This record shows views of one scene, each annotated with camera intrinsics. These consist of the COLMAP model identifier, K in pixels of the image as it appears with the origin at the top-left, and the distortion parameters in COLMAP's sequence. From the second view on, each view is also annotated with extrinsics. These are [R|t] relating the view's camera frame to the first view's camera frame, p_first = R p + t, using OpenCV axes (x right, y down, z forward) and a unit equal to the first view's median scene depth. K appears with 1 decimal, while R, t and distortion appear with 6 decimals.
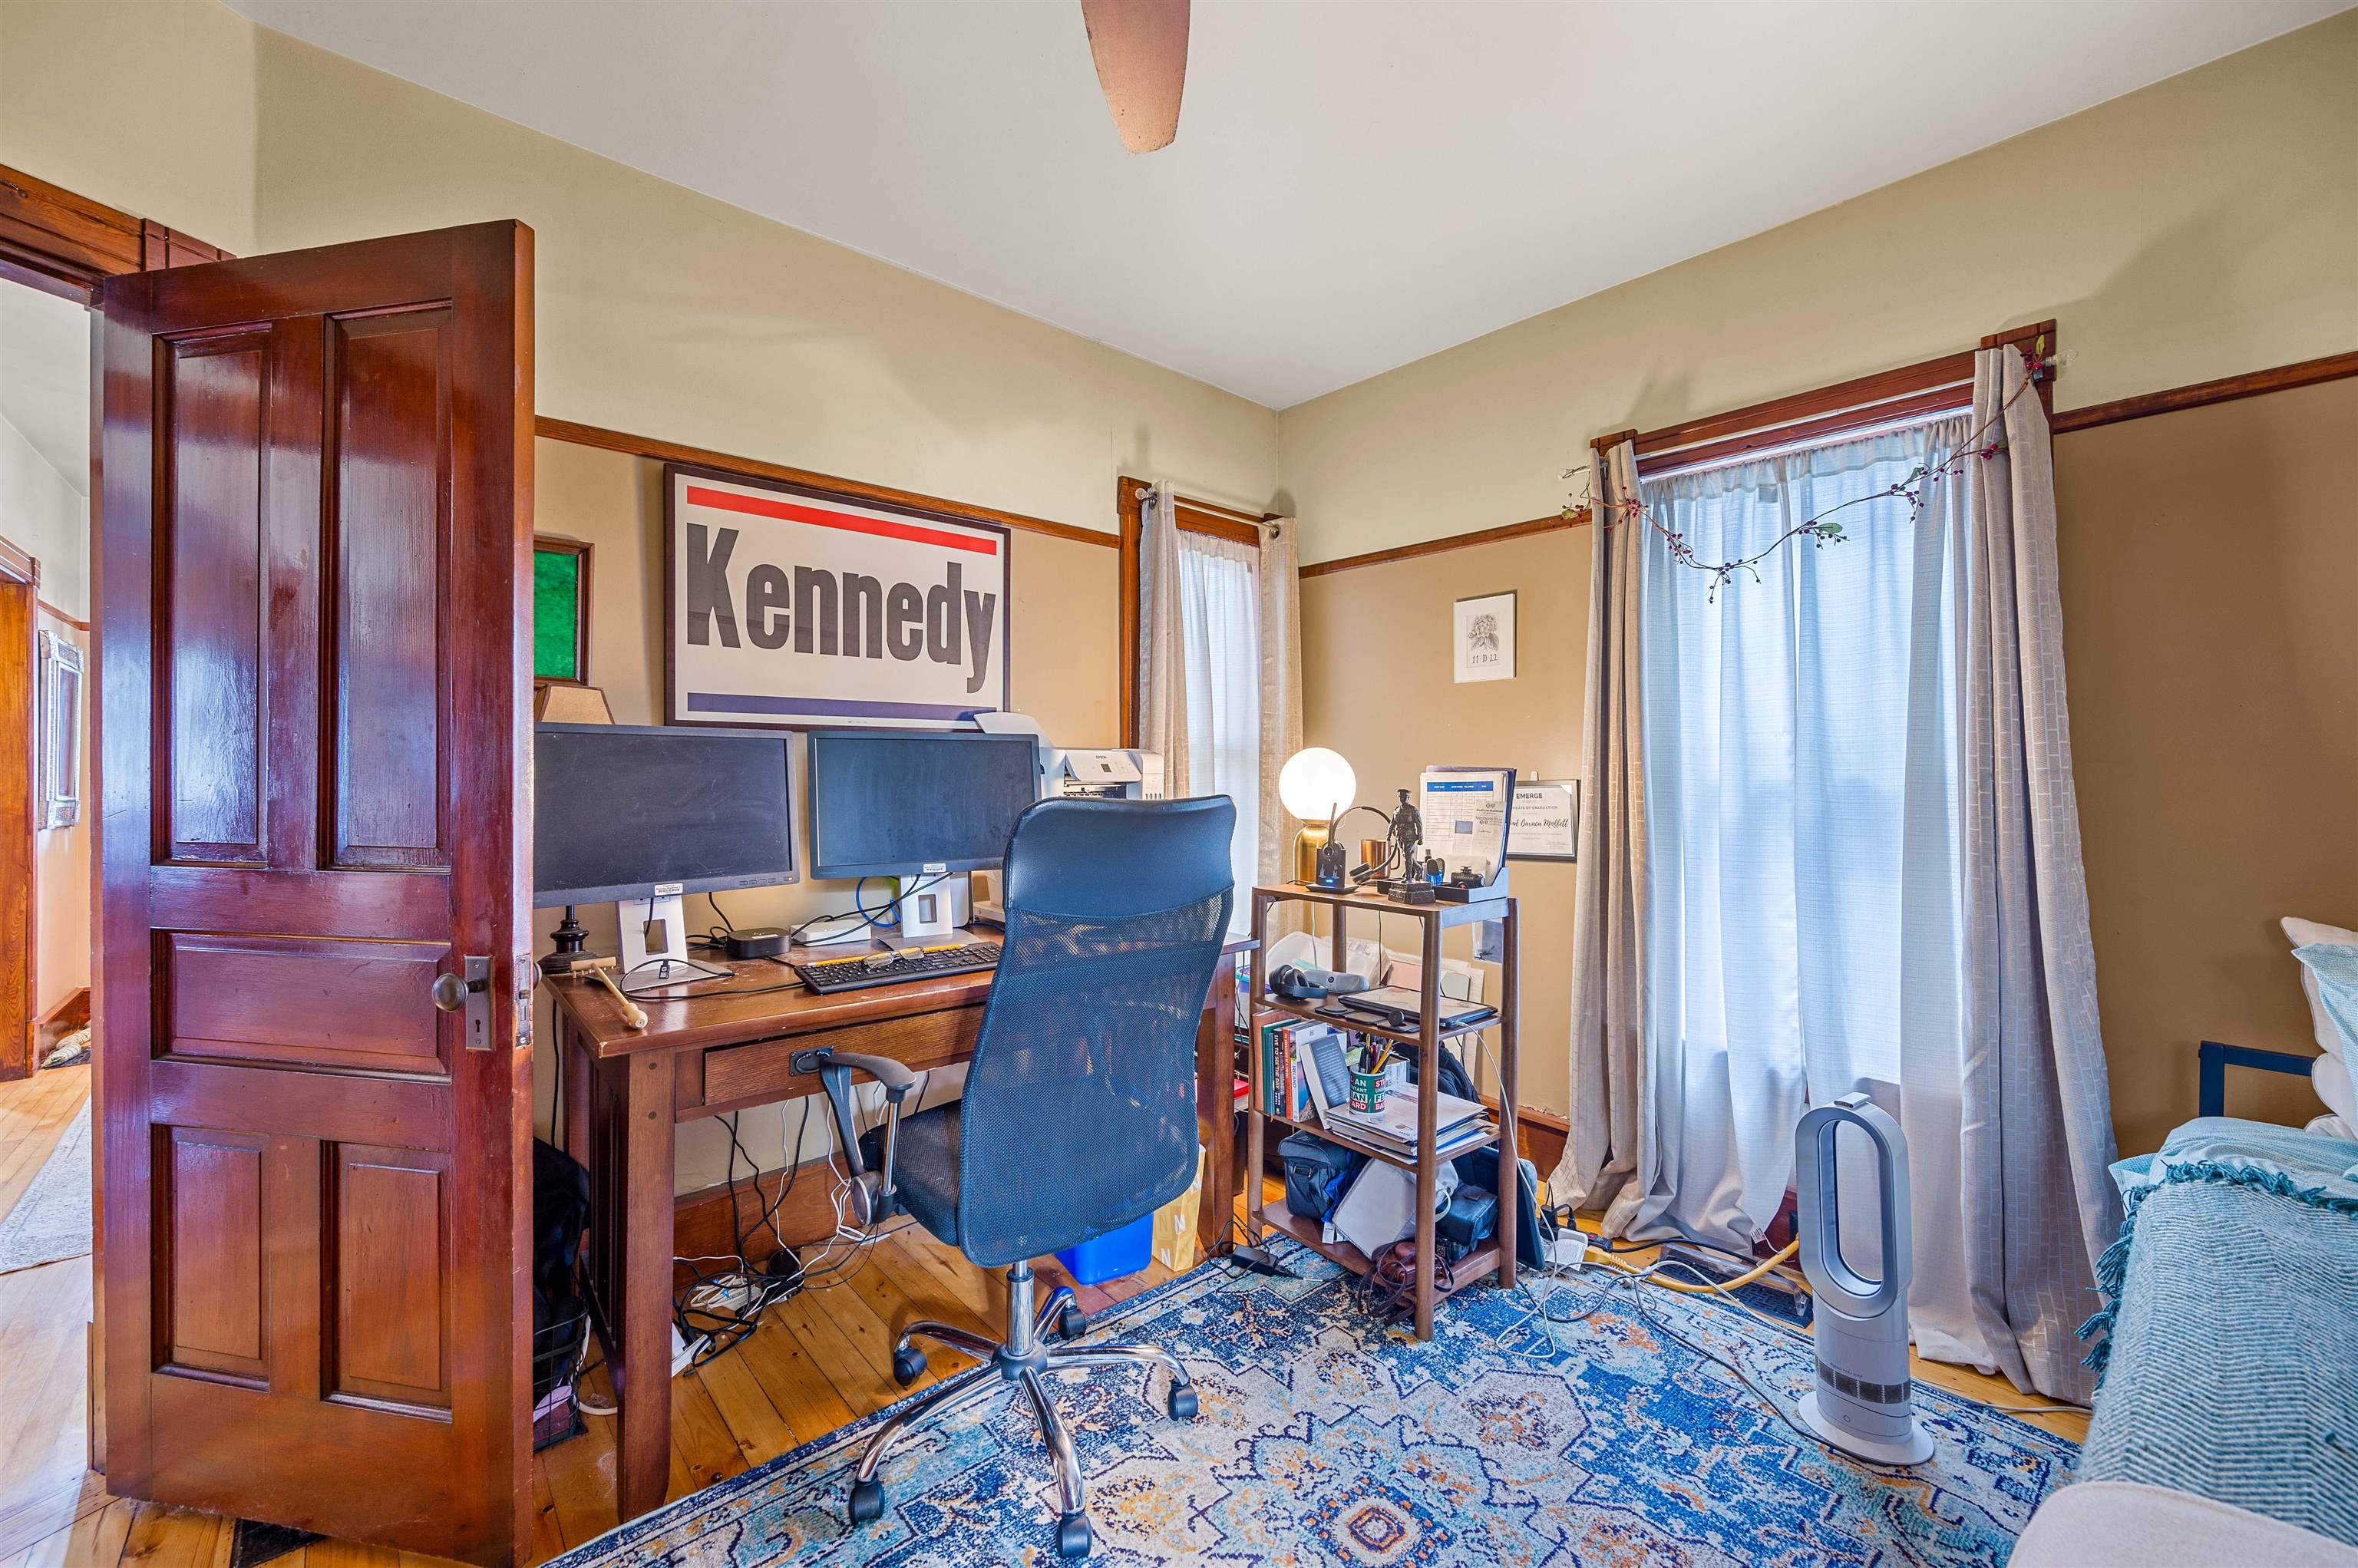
lens RADIAL K [[942.8, 0, 1179.0], [0, 942.8, 784.0], [0, 0, 1]] dist [-0.000472, -0.000048]
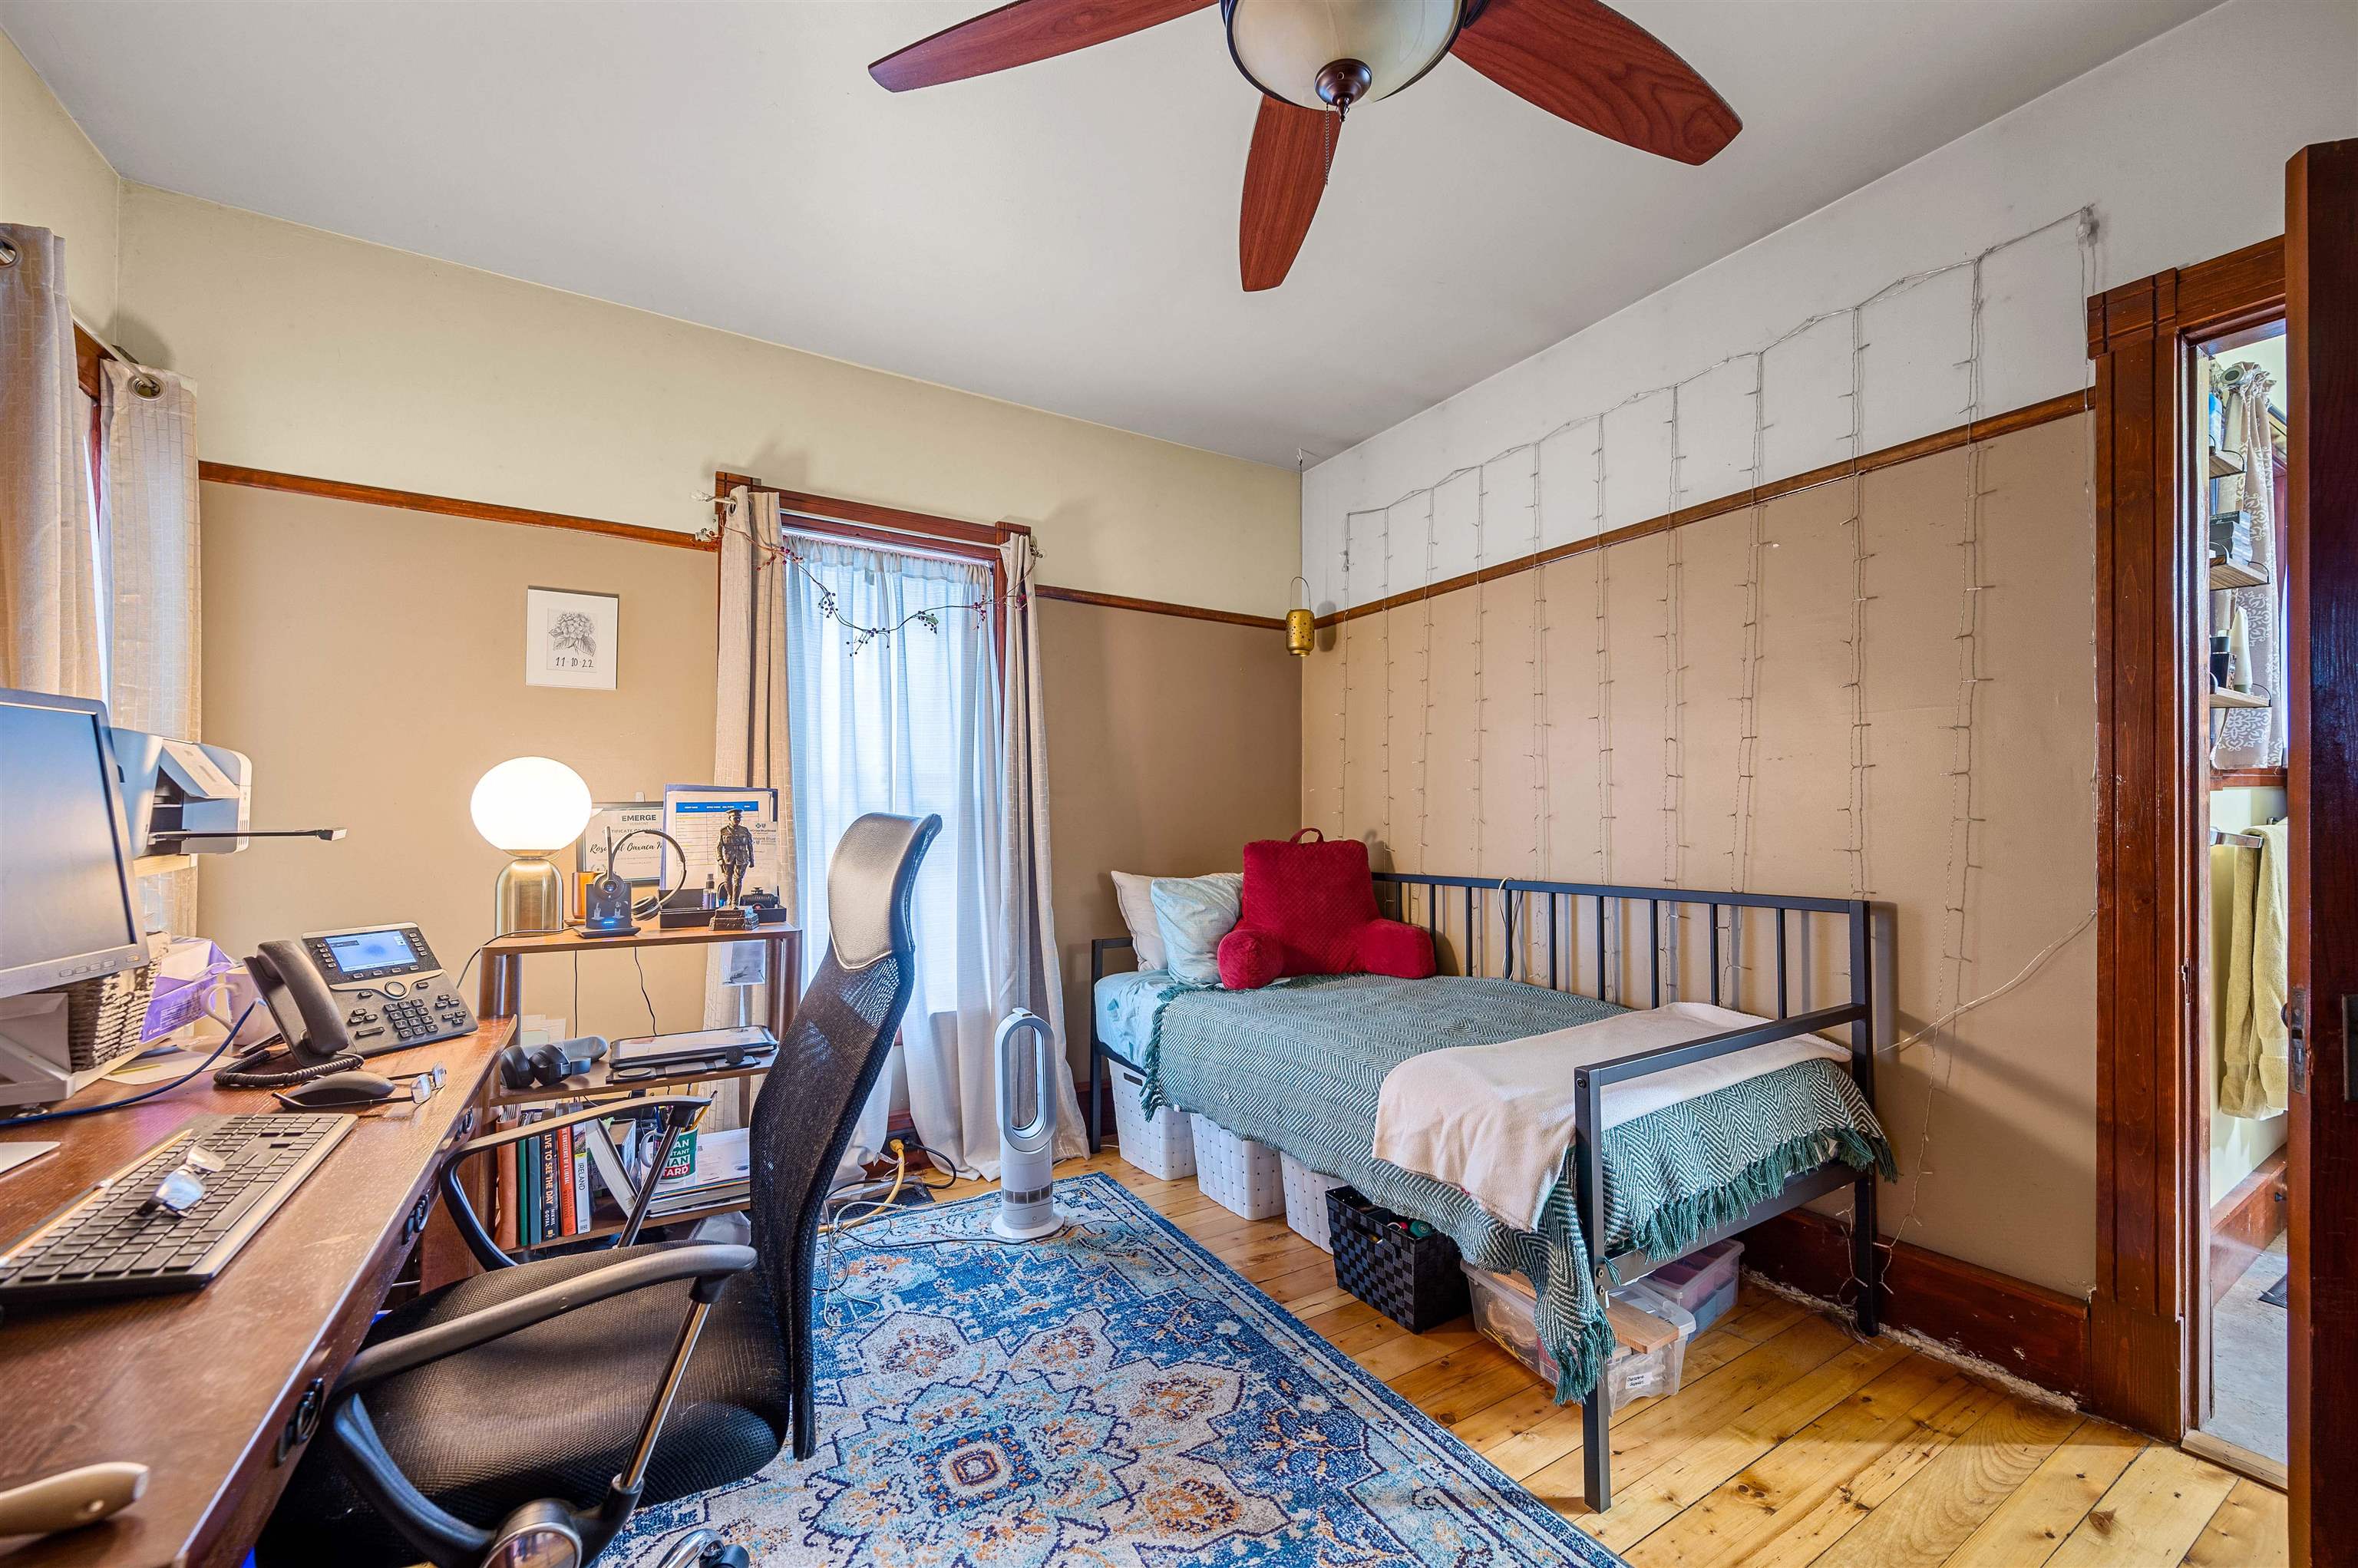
lens RADIAL K [[925.8, 0, 1182.0], [0, 925.8, 809.9], [0, 0, 1]] dist [-0.000236, -0.000070]
pose [[0.182534, -0.003988, 0.983191, -0.664144], [0.002264, 0.999991, 0.003636, 0.004100], [-0.983197, 0.001563, 0.182542, 0.448085]]
